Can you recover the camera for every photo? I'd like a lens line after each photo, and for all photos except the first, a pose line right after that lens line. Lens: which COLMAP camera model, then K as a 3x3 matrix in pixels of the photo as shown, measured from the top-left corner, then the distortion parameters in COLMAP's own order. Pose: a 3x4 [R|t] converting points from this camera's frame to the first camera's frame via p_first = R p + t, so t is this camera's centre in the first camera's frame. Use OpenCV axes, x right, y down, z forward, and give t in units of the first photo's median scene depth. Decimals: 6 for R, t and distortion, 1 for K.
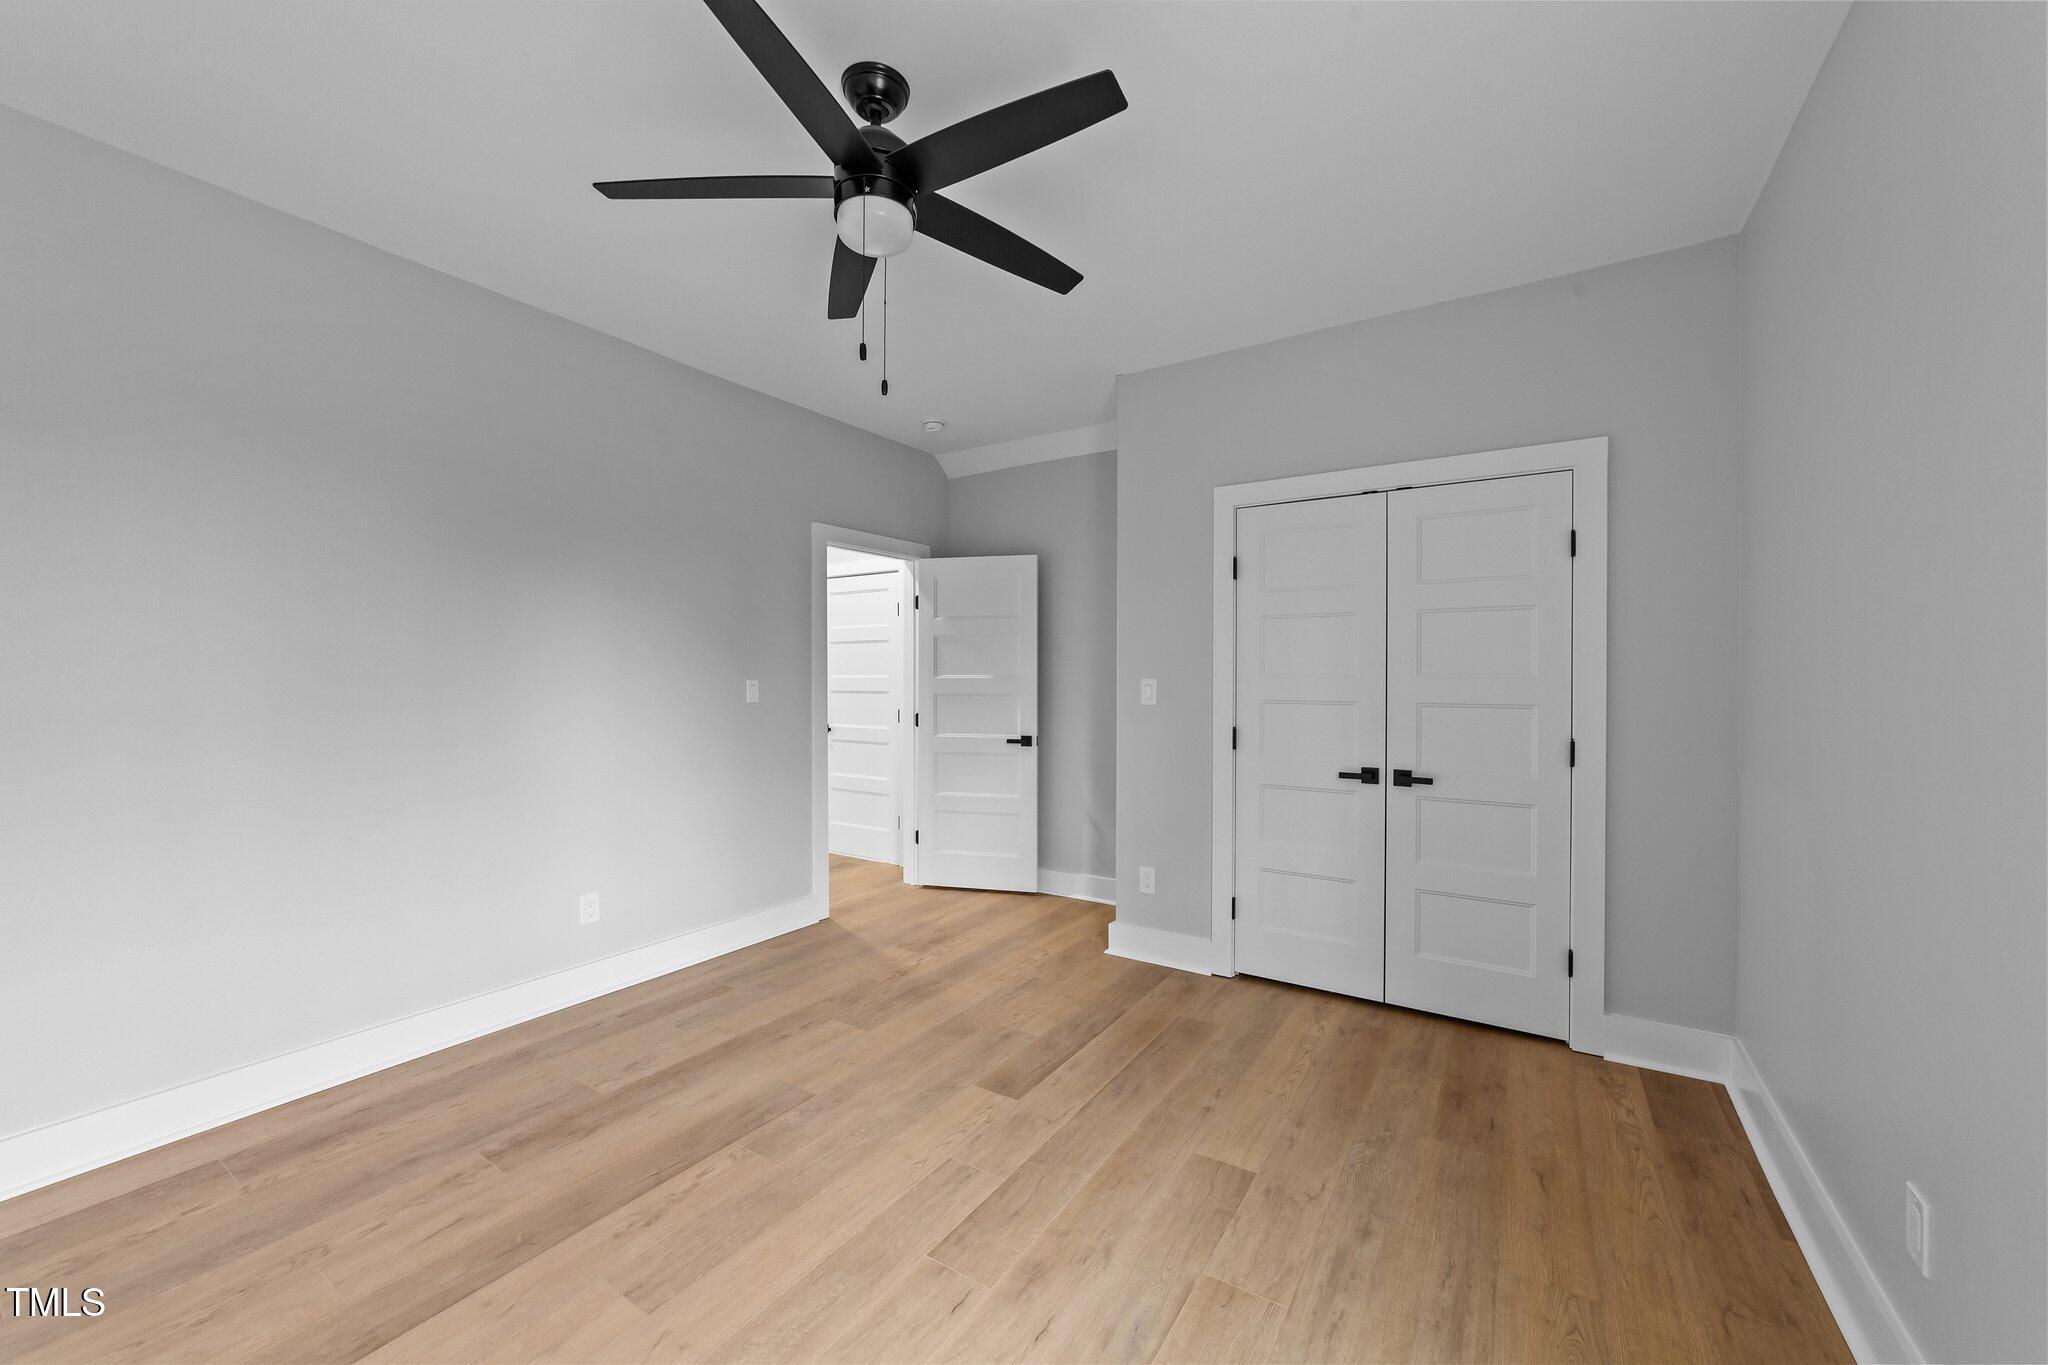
lens RADIAL K [[781.6, 0, 1027.1], [0, 781.6, 678.0], [0, 0, 1]] dist [-0.021602, 0.010248]
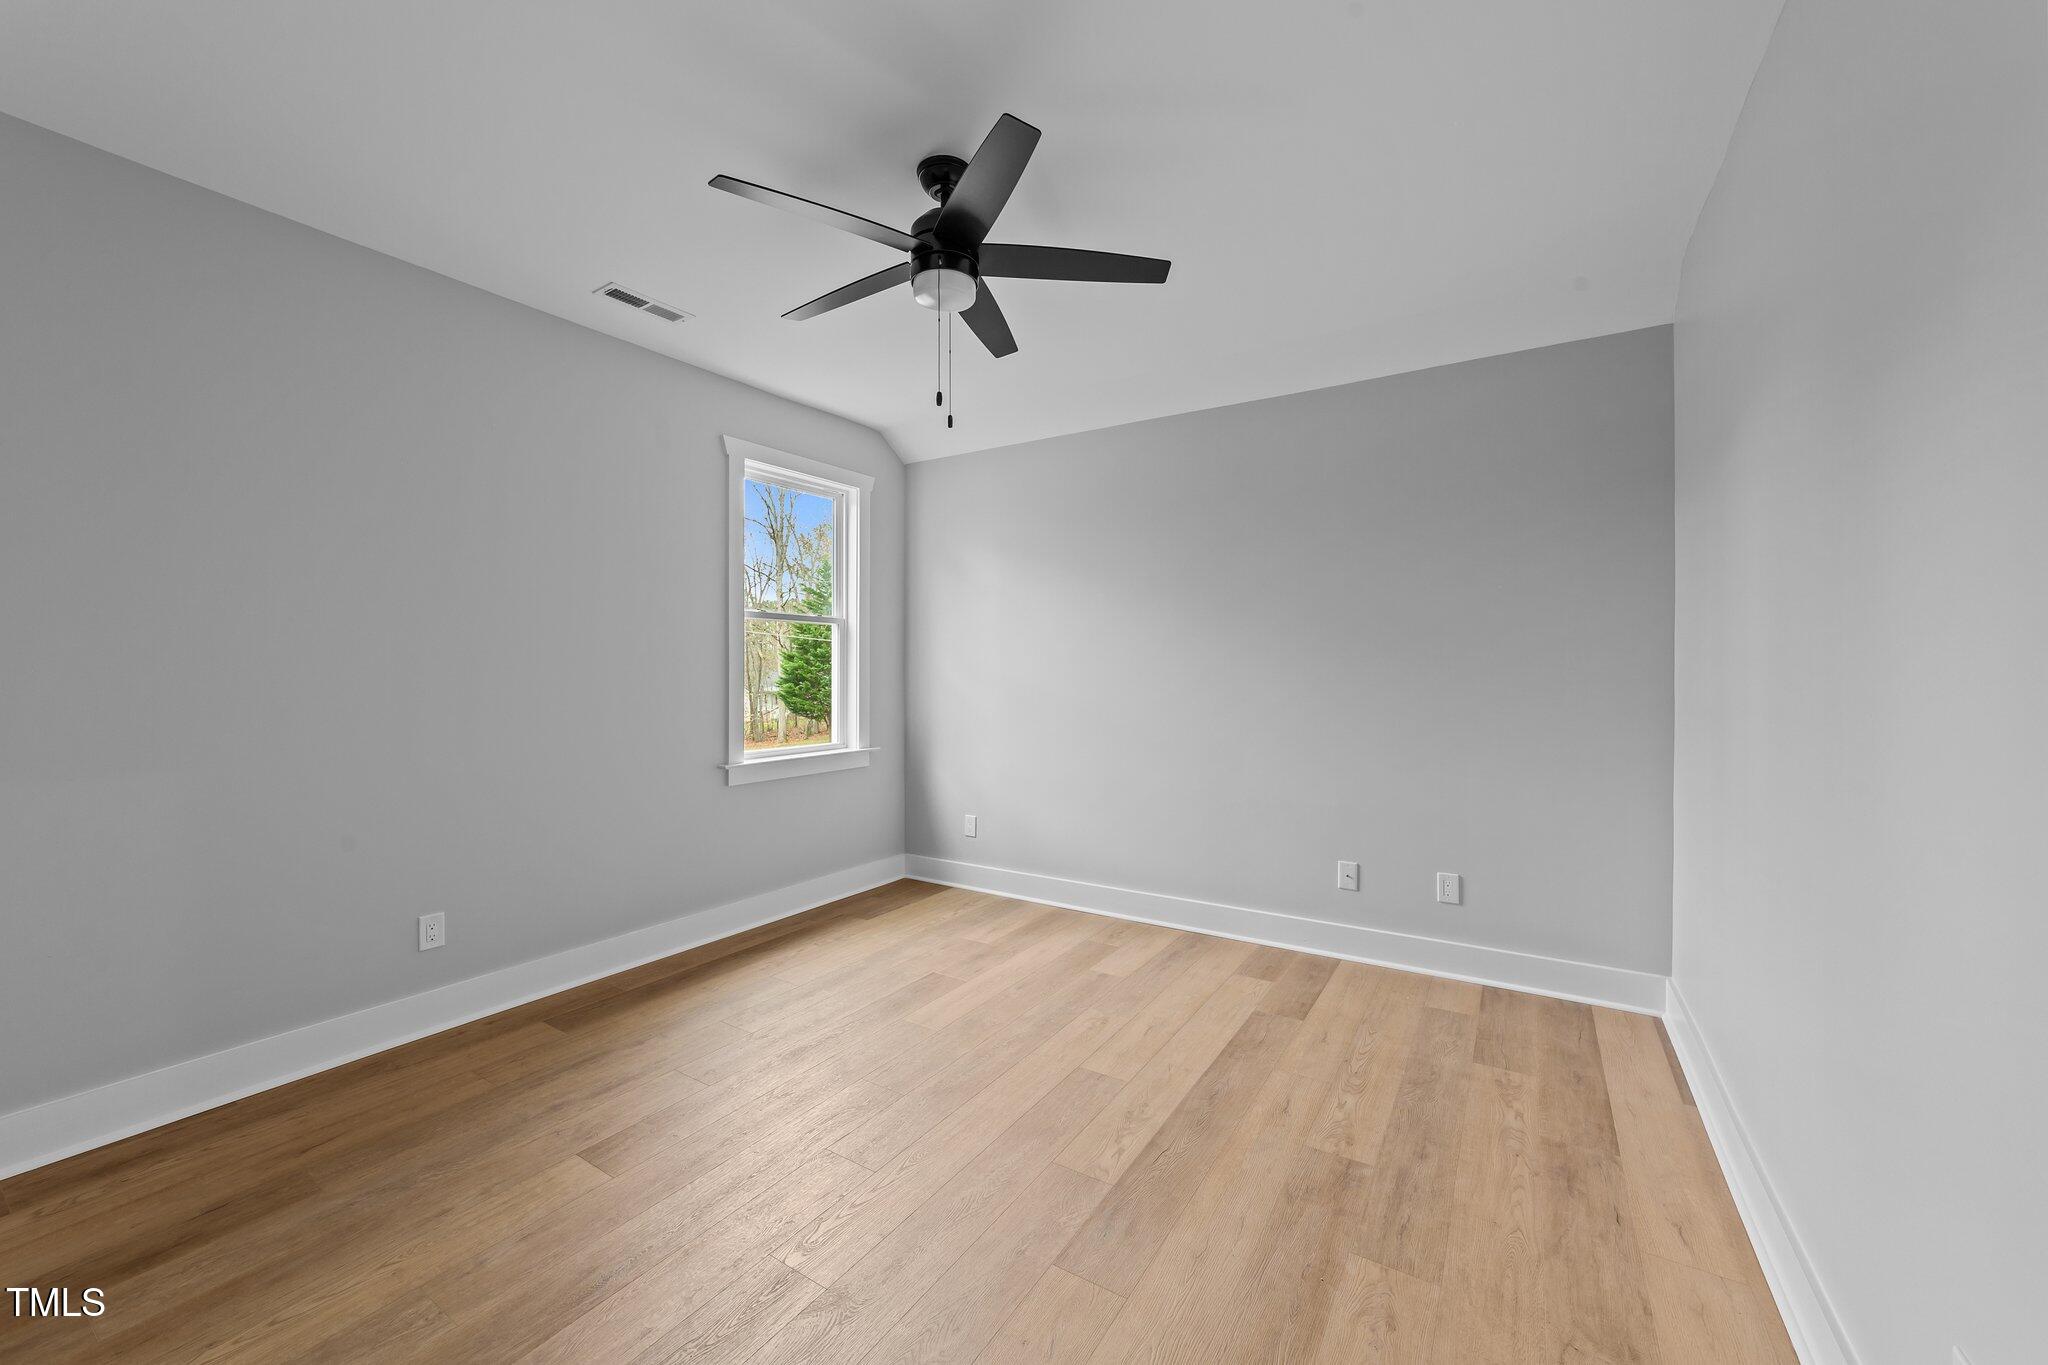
lens RADIAL K [[781.6, 0, 1027.1], [0, 781.6, 678.0], [0, 0, 1]] dist [-0.021602, 0.010248]
pose [[-0.999967, -0.001398, -0.007964, -0.292249], [-0.001506, 0.999906, 0.013595, -0.001892], [0.007944, 0.013607, -0.999876, 2.055790]]
